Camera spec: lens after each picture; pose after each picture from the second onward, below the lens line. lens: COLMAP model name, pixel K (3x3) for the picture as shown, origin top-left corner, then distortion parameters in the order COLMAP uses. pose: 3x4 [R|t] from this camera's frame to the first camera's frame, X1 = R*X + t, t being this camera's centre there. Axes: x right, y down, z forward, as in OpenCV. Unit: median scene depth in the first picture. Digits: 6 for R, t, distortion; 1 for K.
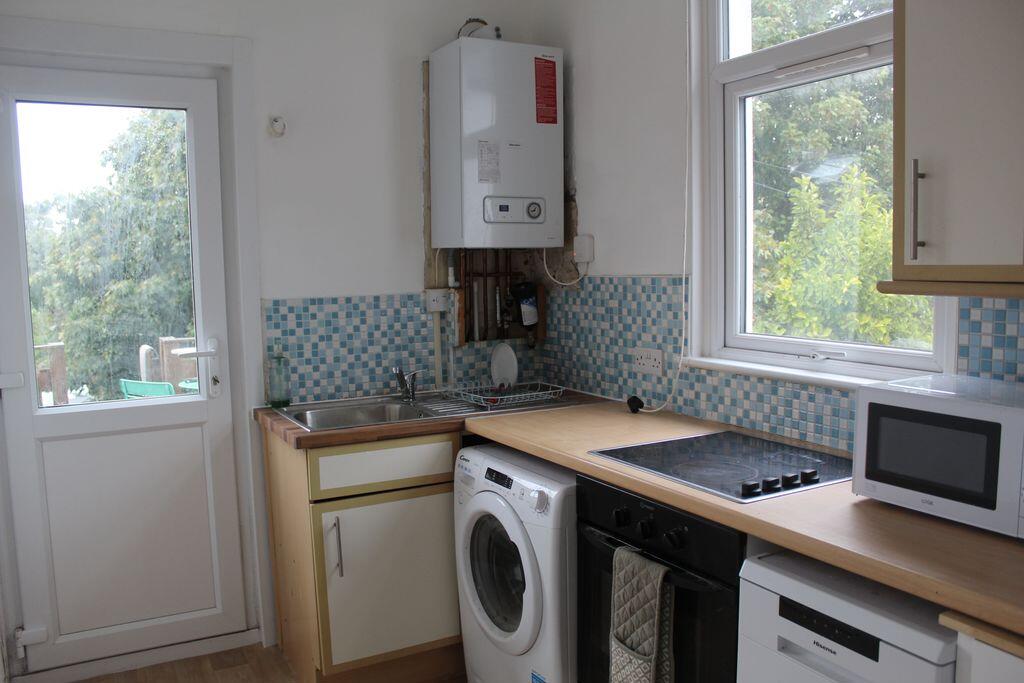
lens RADIAL K [[857.5, 0, 511.7], [0, 857.5, 342.4], [0, 0, 1]] dist [-0.077294, -0.001838]
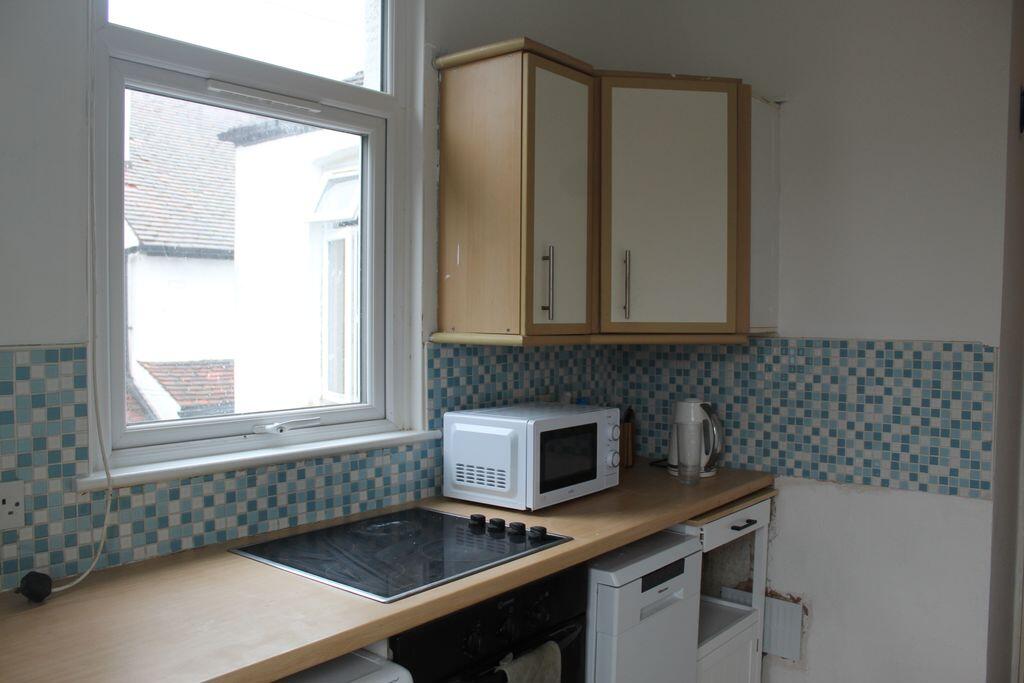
lens RADIAL K [[857.5, 0, 511.1], [0, 857.5, 342.9], [0, 0, 1]] dist [-0.077294, -0.001838]
pose [[-0.376915, -0.016377, 0.926103, -0.509133], [0.088661, 0.994615, 0.053673, -0.092096], [-0.921995, 0.102339, -0.373433, 1.027295]]
